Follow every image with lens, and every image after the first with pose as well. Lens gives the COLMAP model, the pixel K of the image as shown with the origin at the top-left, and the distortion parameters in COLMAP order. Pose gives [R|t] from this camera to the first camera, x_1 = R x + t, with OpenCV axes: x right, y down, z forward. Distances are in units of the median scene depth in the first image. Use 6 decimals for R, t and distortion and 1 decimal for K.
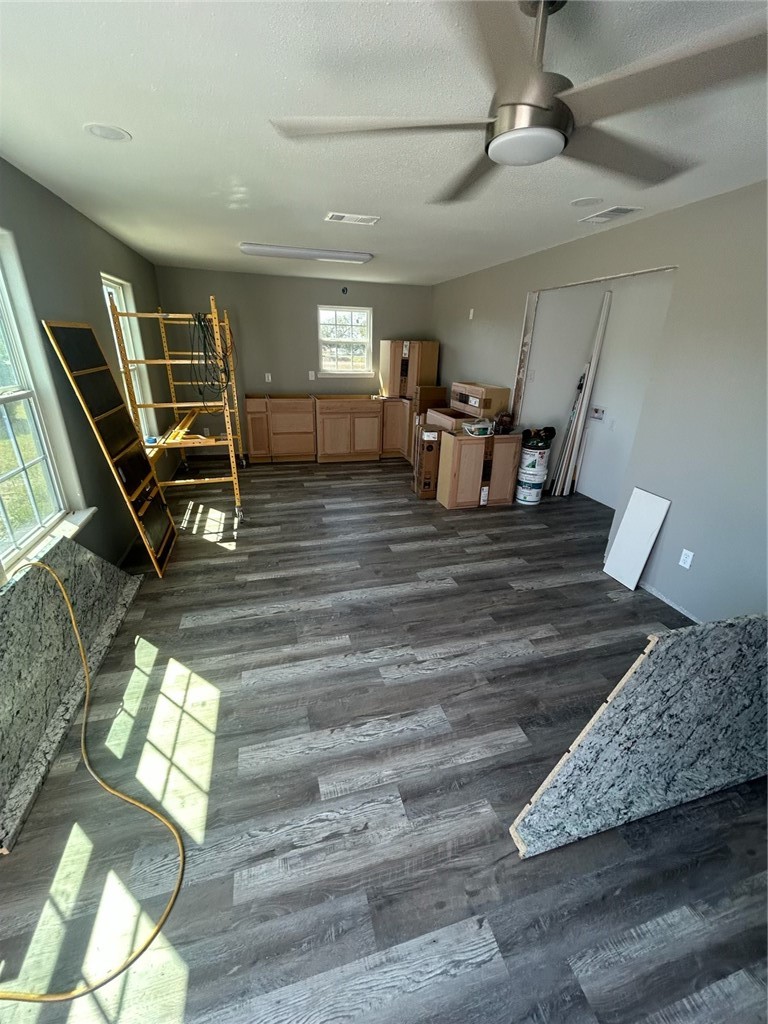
lens RADIAL K [[412.0, 0, 382.0], [0, 412.0, 513.2], [0, 0, 1]] dist [0.001691, 0.000047]
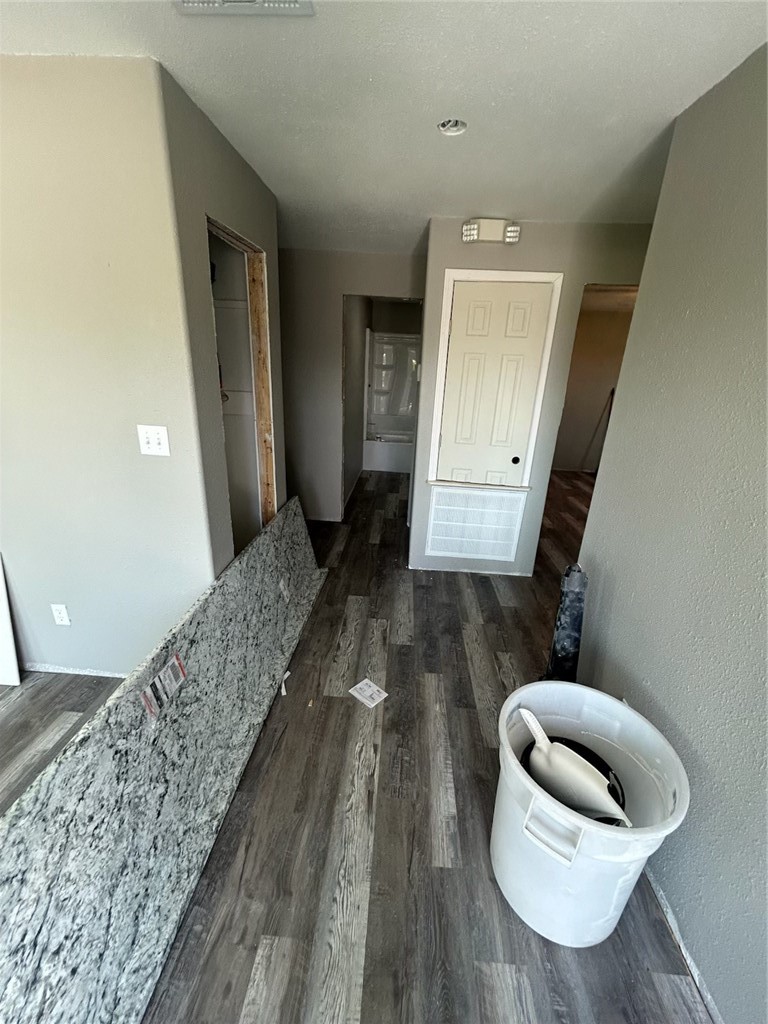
lens RADIAL K [[412.0, 0, 383.1], [0, 412.0, 511.7], [0, 0, 1]] dist [0.001691, 0.000047]
pose [[0.331145, -0.334886, 0.882153, 0.535658], [0.325208, 0.918125, 0.226465, -0.065962], [-0.885767, 0.211891, 0.412940, 0.206805]]
